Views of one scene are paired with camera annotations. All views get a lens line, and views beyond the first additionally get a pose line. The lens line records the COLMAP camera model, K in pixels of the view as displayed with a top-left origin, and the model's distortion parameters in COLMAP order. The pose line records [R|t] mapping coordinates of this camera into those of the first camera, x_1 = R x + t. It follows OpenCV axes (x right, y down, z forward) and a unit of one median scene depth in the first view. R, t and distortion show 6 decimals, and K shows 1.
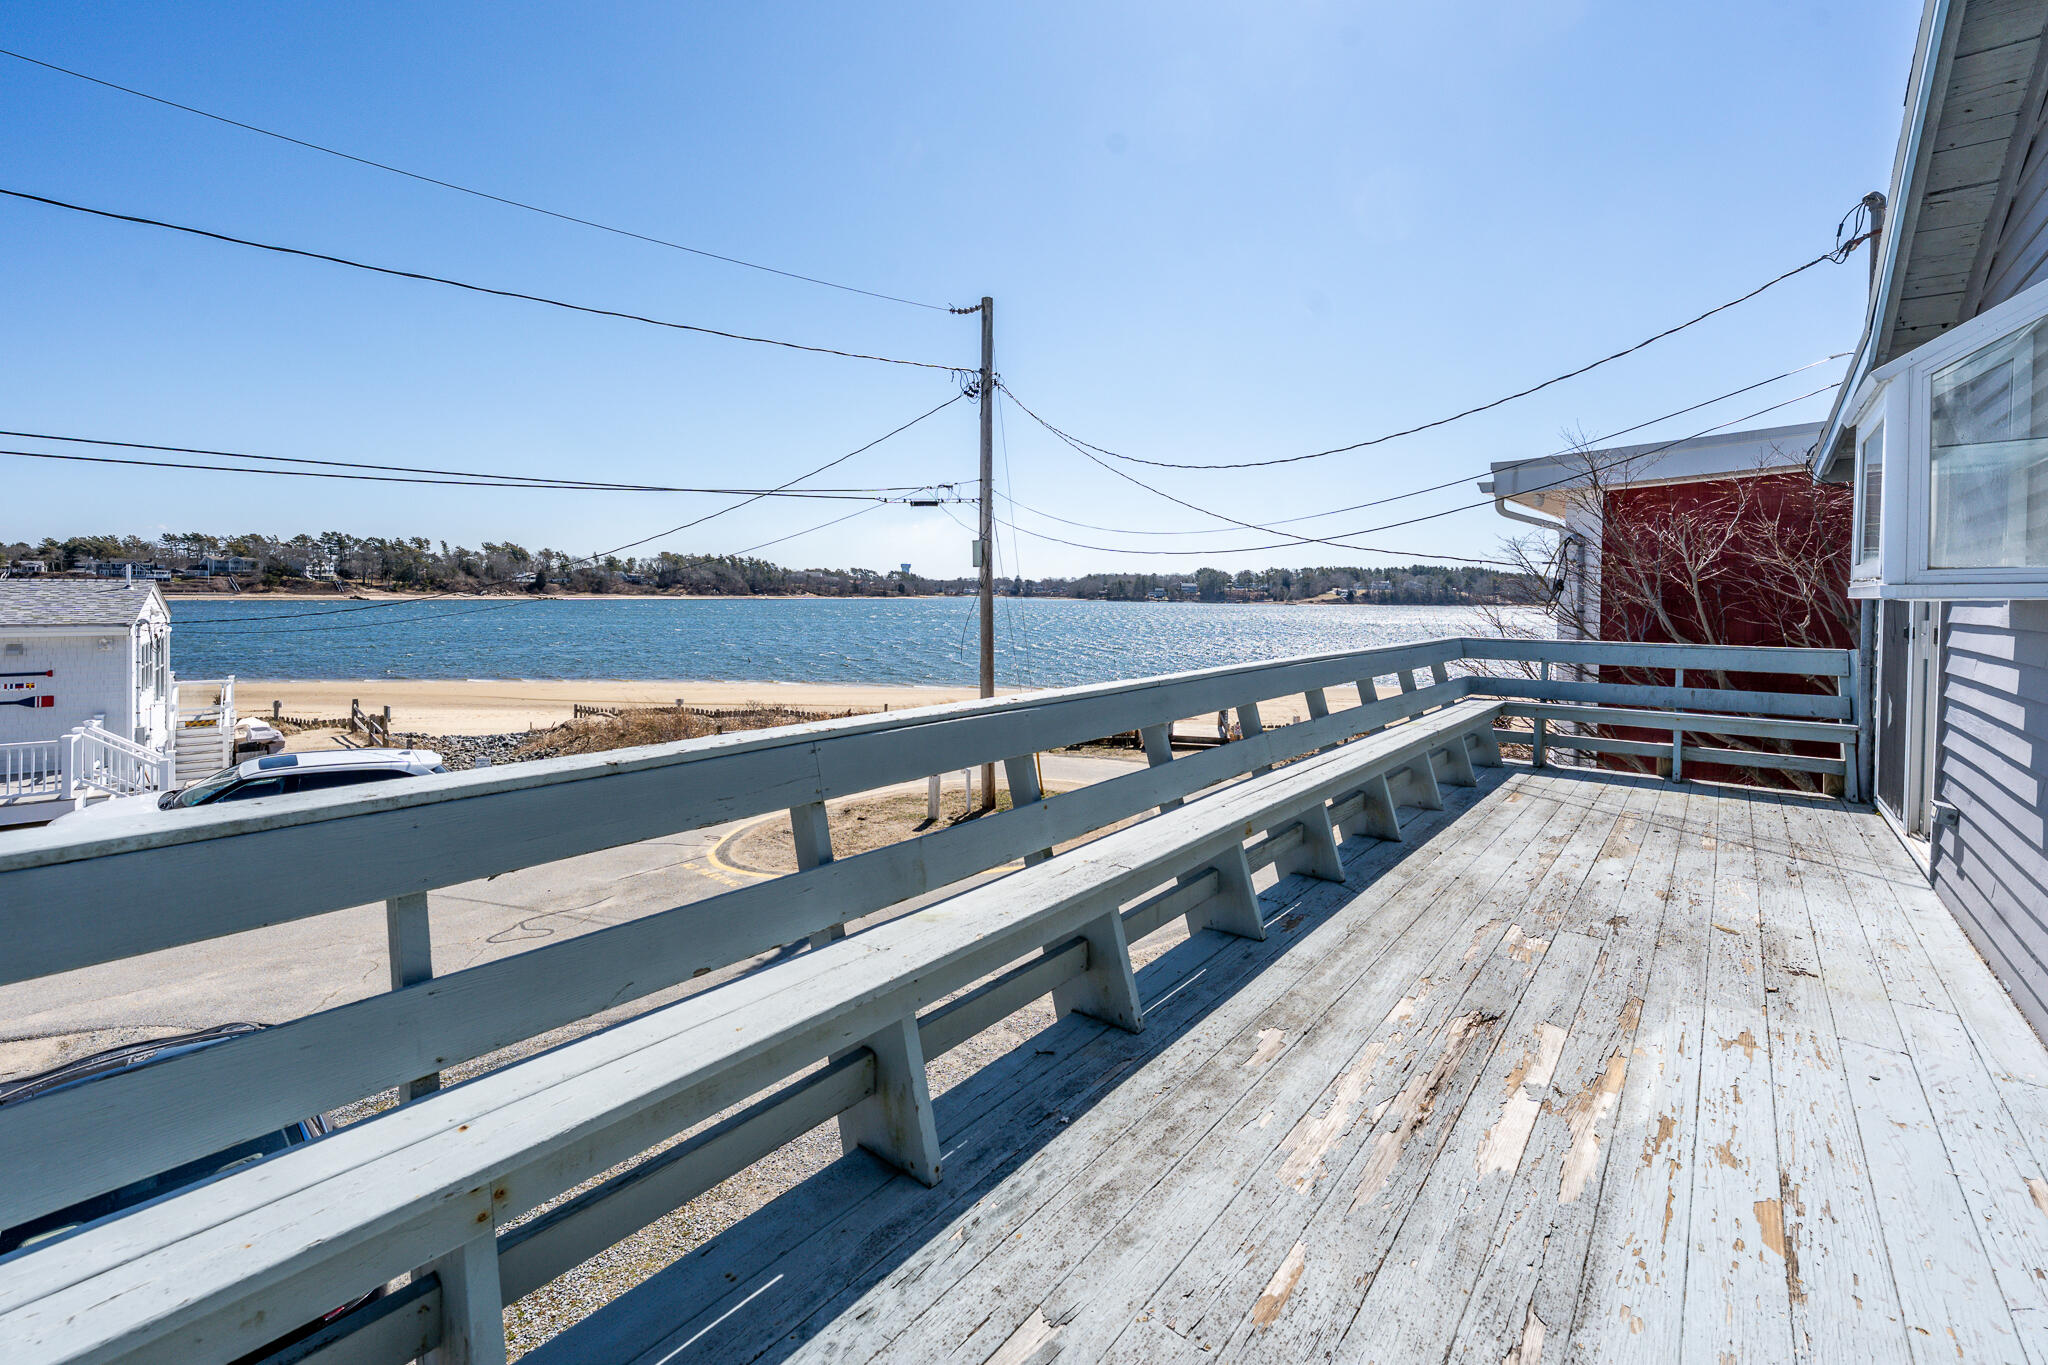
lens RADIAL K [[850.7, 0, 1029.6], [0, 850.7, 608.8], [0, 0, 1]] dist [0.002146, 0.000313]
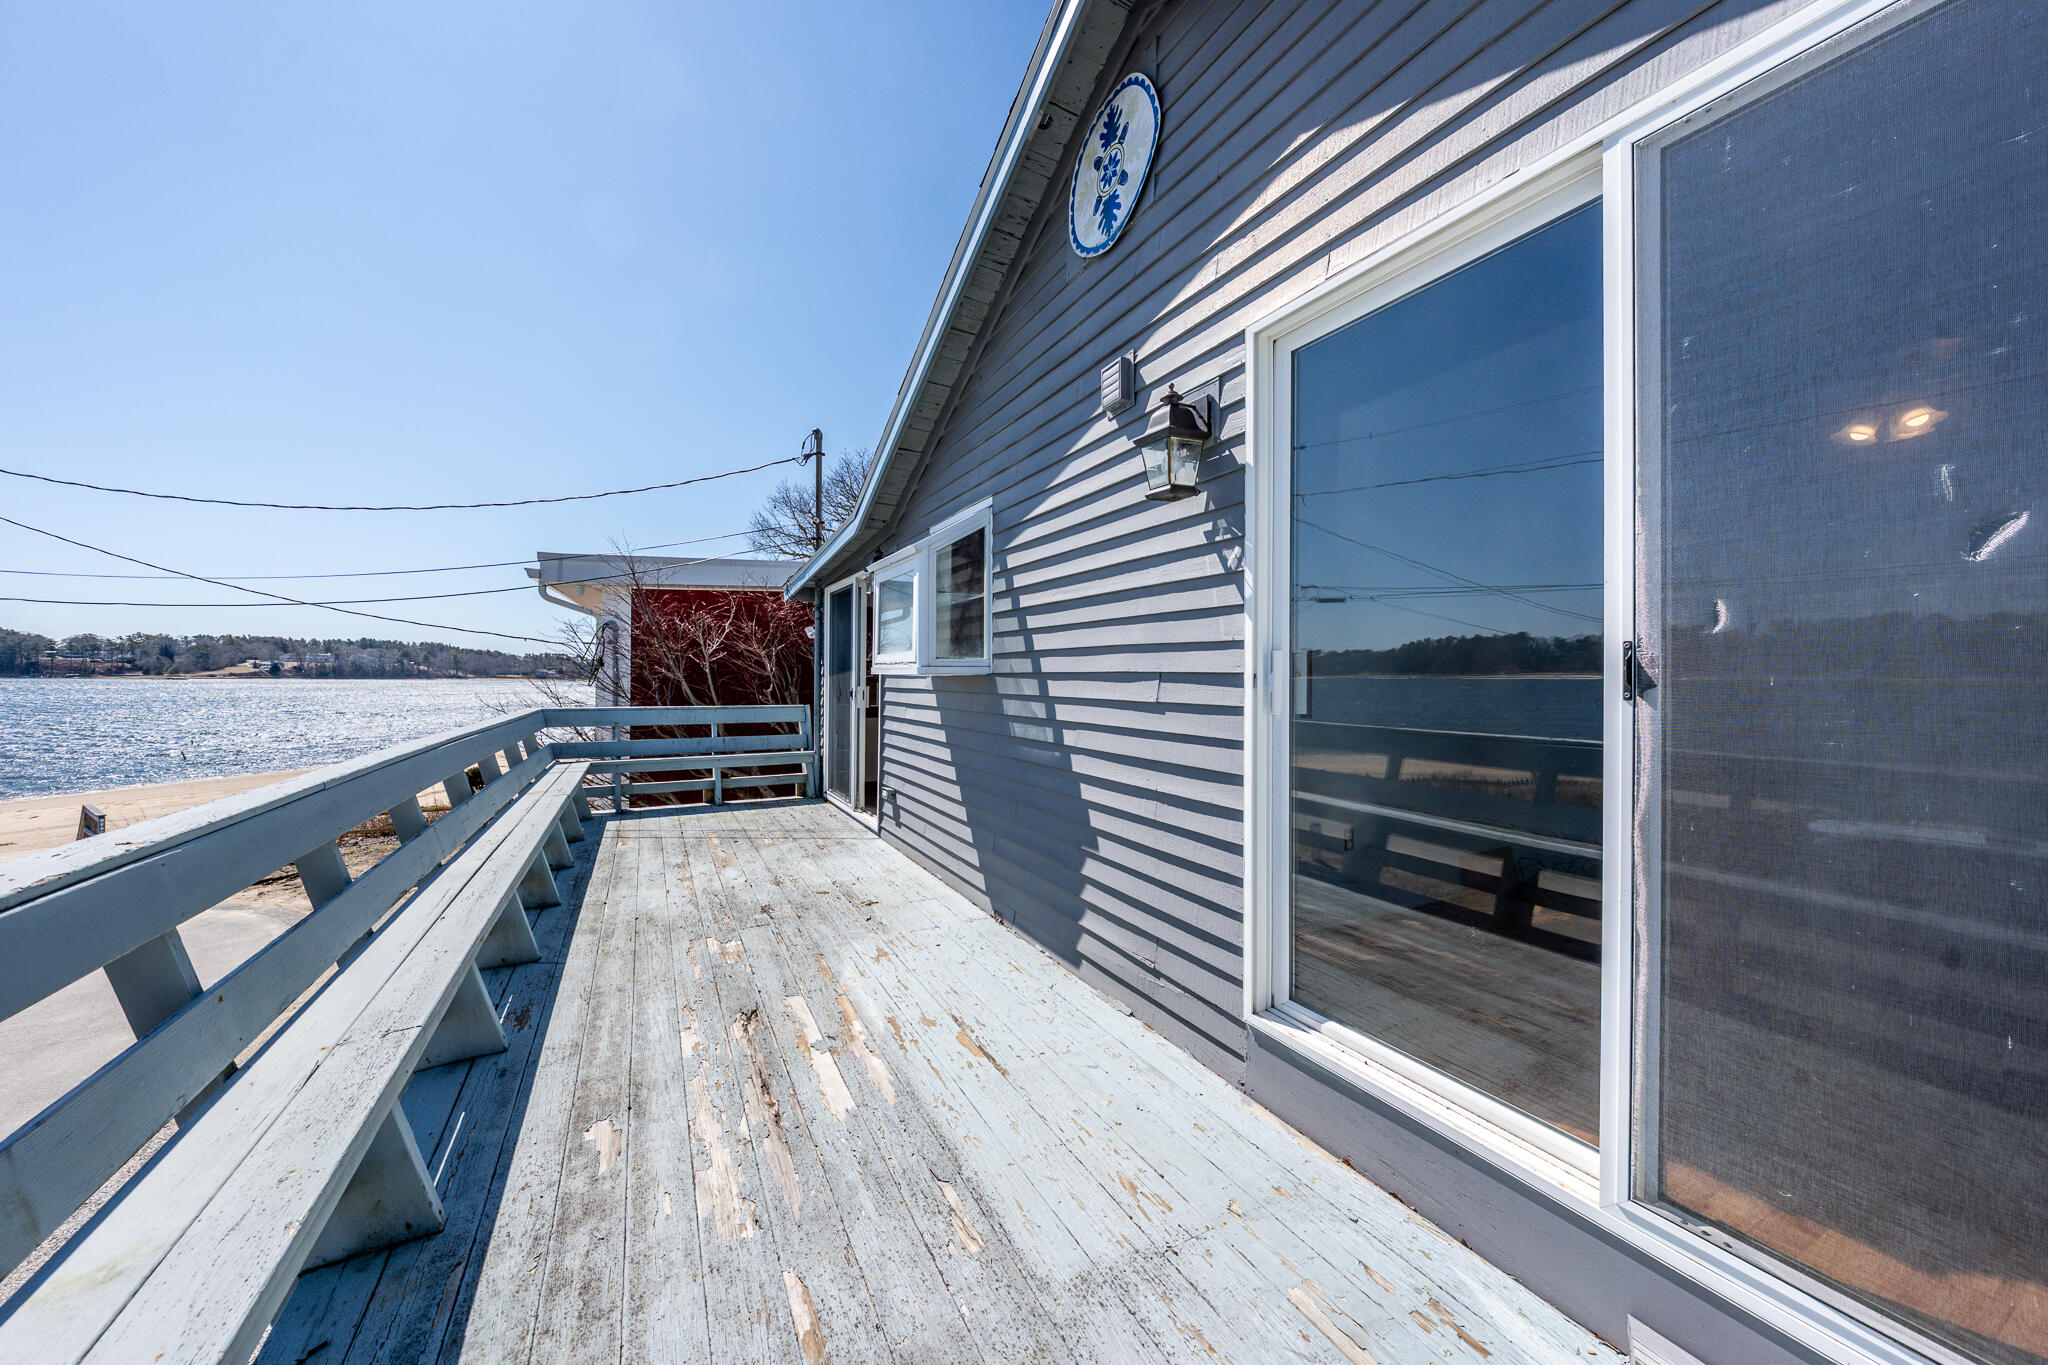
lens RADIAL K [[700.2, 0, 1015.5], [0, 700.2, 680.0], [0, 0, 1]] dist [-0.003459, -0.000344]
pose [[0.384828, -0.008667, 0.922948, -0.201970], [0.009715, 0.999939, 0.005339, -0.004943], [-0.922937, 0.006912, 0.384888, 0.204822]]
